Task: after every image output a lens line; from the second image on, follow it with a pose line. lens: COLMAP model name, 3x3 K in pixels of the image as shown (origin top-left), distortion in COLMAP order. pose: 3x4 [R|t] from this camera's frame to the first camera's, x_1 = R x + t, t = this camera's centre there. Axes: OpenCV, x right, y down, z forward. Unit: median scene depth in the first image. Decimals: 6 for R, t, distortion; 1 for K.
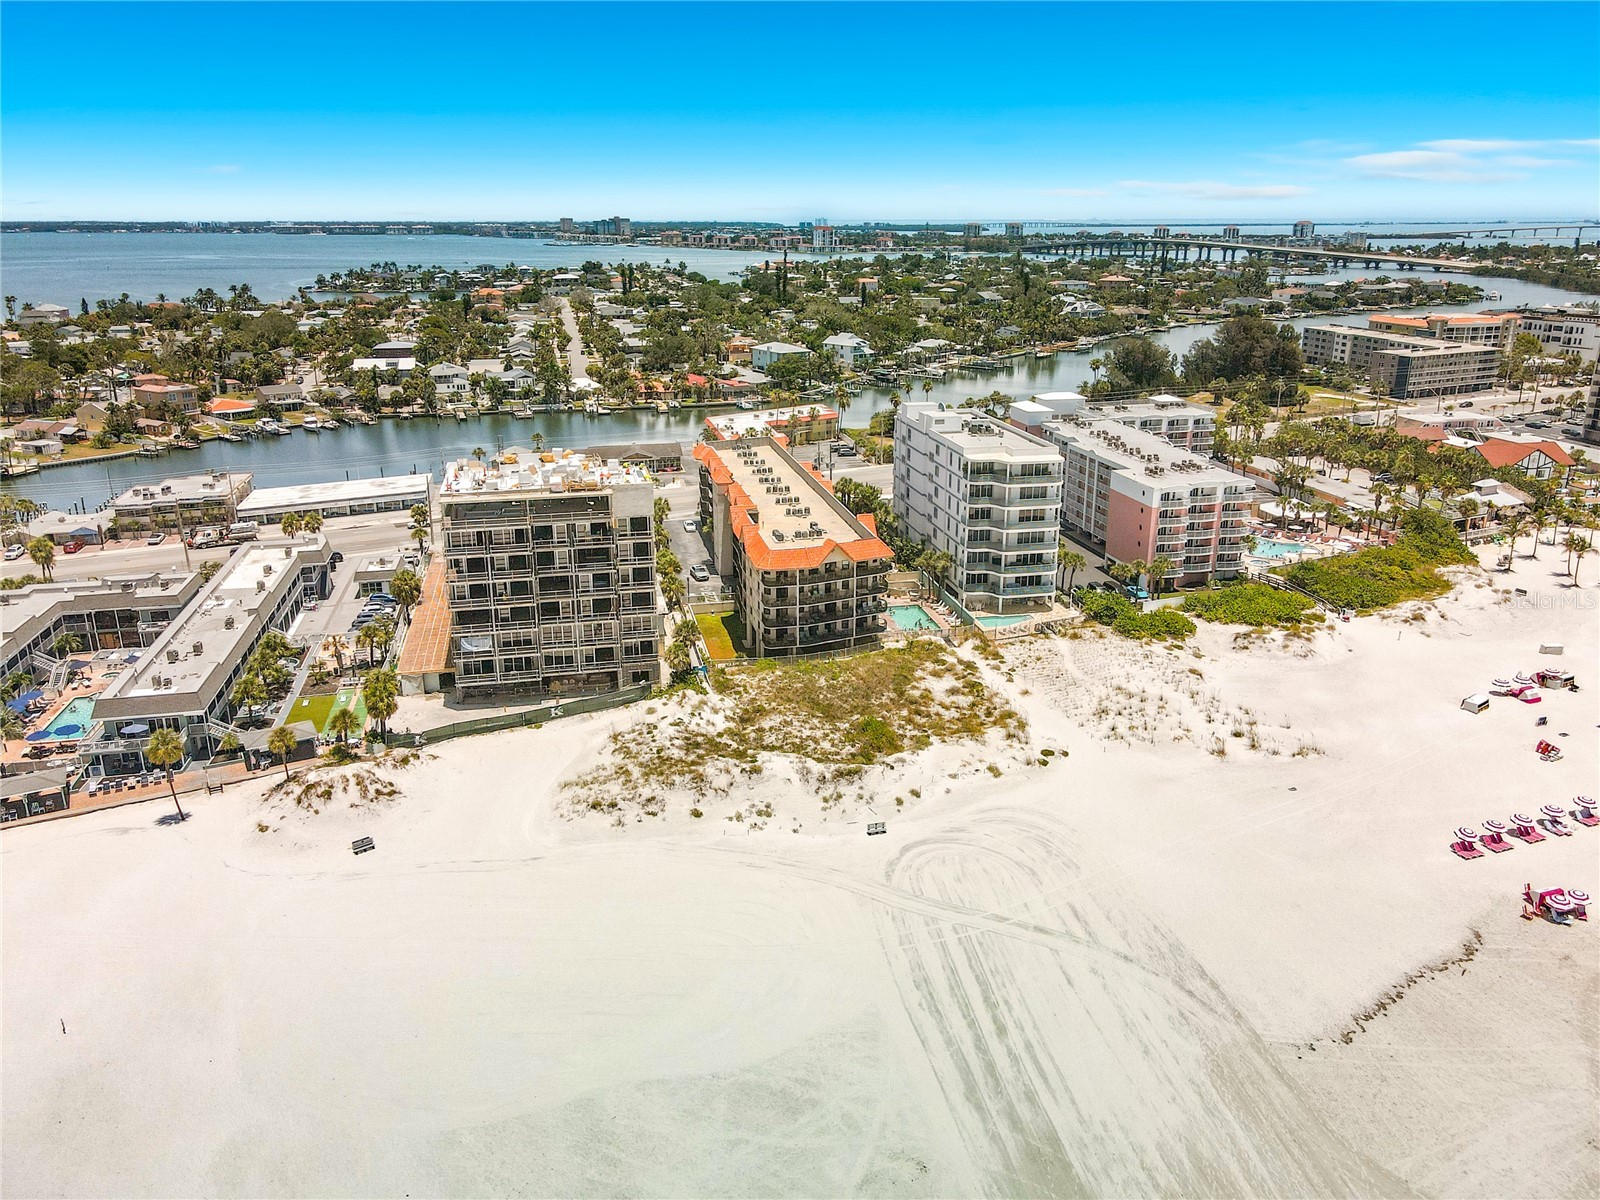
lens RADIAL K [[1179.8, 0, 806.3], [0, 1179.8, 596.1], [0, 0, 1]] dist [0.000682, 0.024300]
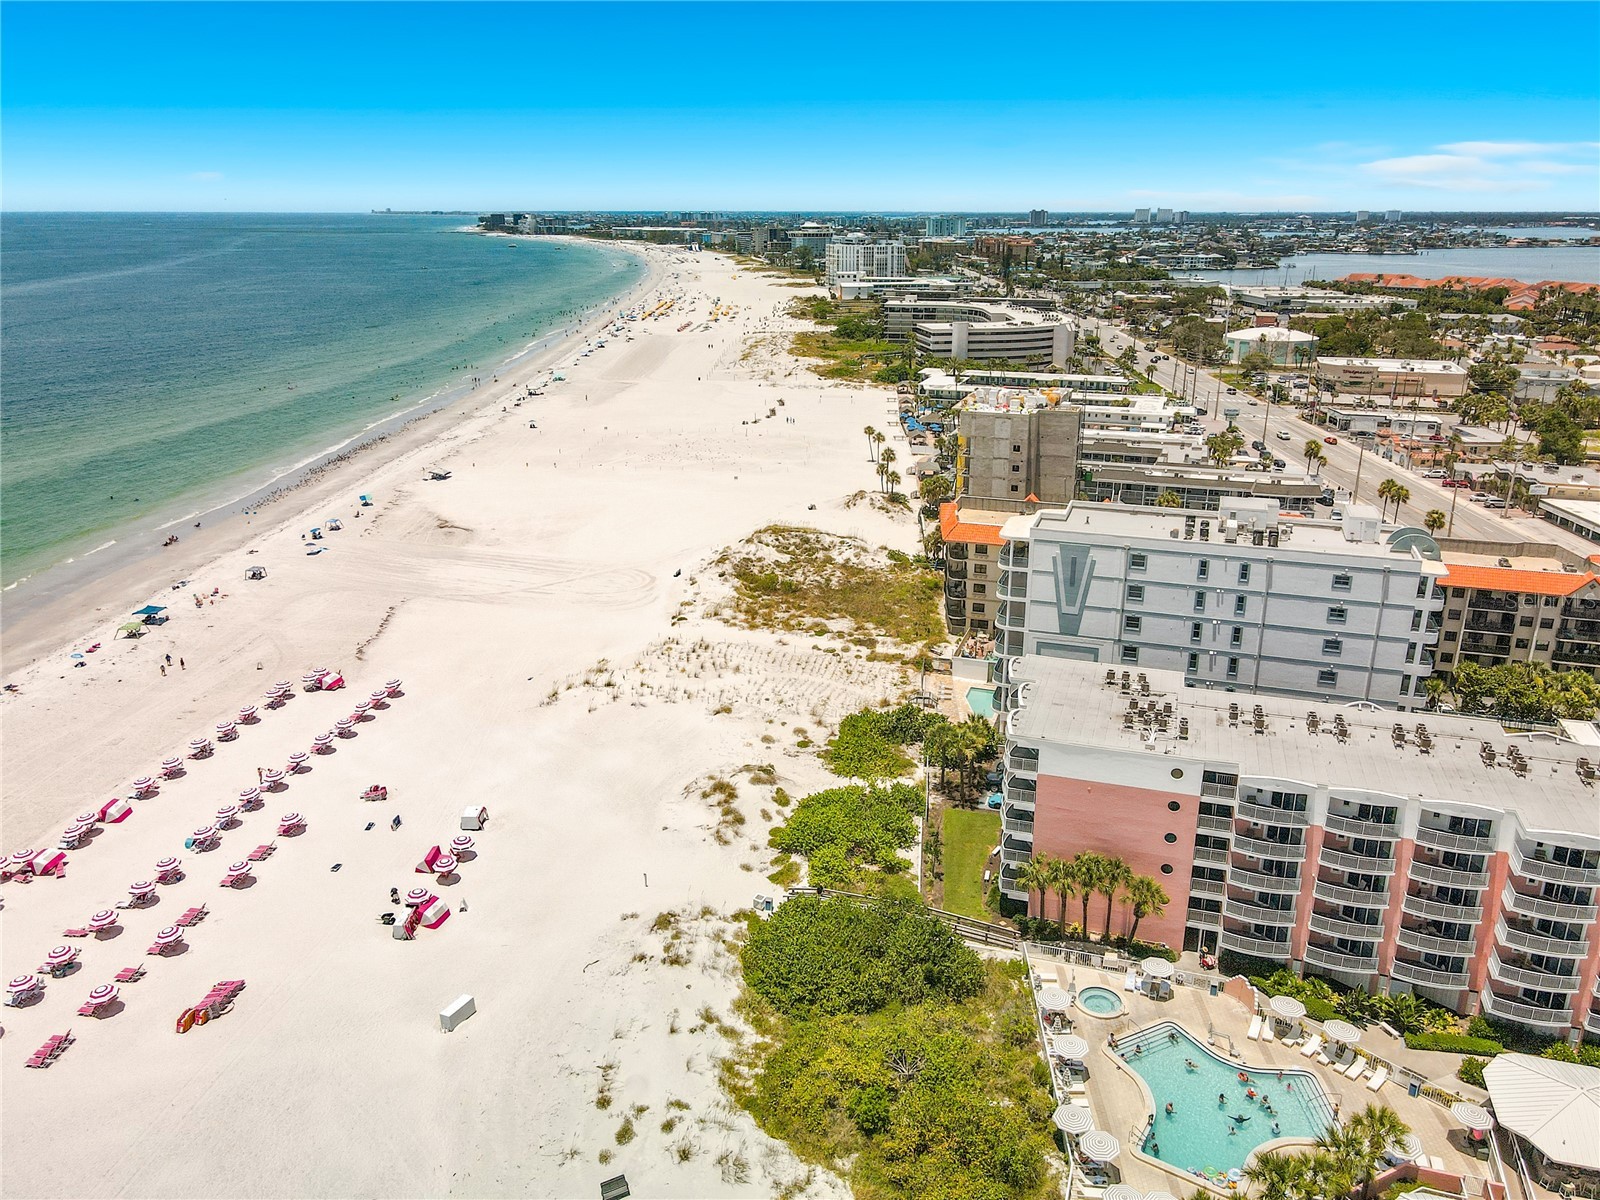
lens RADIAL K [[1169.4, 0, 805.9], [0, 1169.4, 601.8], [0, 0, 1]] dist [-0.003705, 0.032692]
pose [[-0.509002, 0.276475, -0.815156, 0.898175], [-0.264986, 0.850691, 0.453991, -0.384177], [0.818963, 0.447087, -0.359741, 1.193151]]
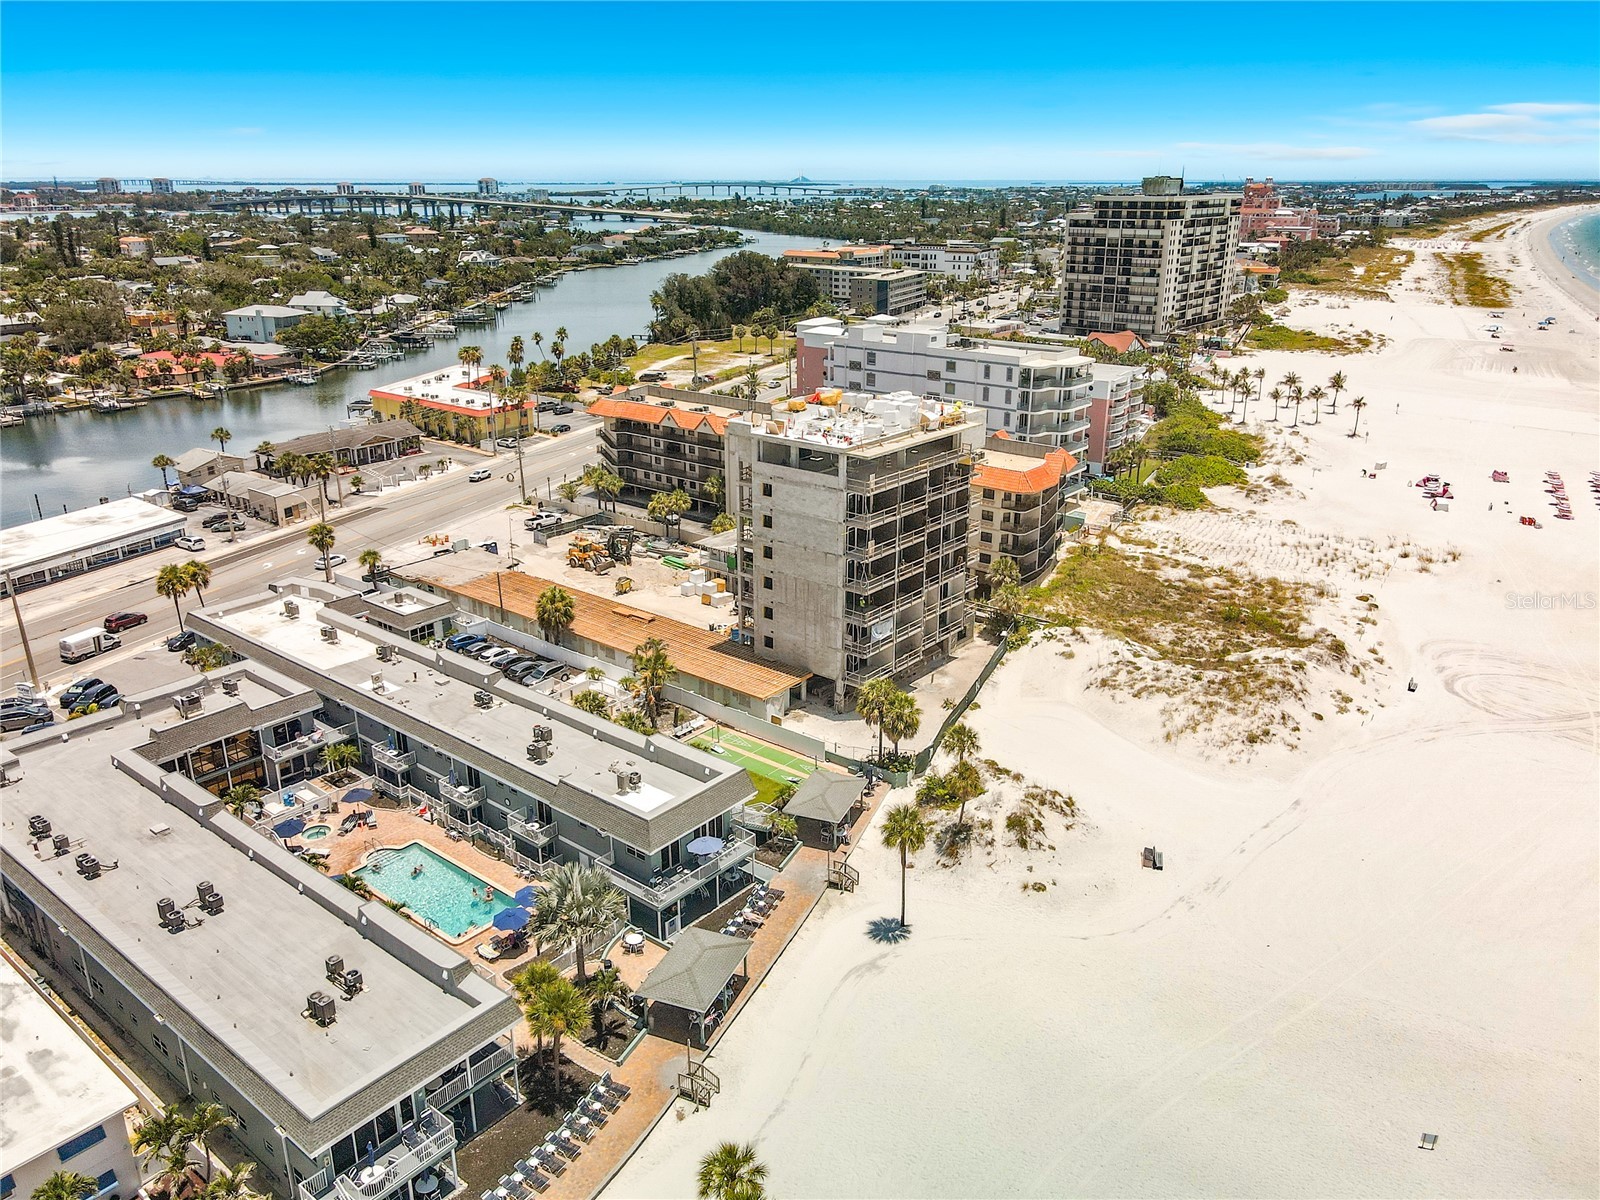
lens RADIAL K [[1179.8, 0, 806.3], [0, 1179.8, 596.1], [0, 0, 1]] dist [0.000682, 0.024300]
pose [[0.777796, -0.208815, 0.592815, -0.661096], [0.191035, 0.977116, 0.093536, -0.056588], [-0.598781, 0.040496, 0.799889, 0.321074]]
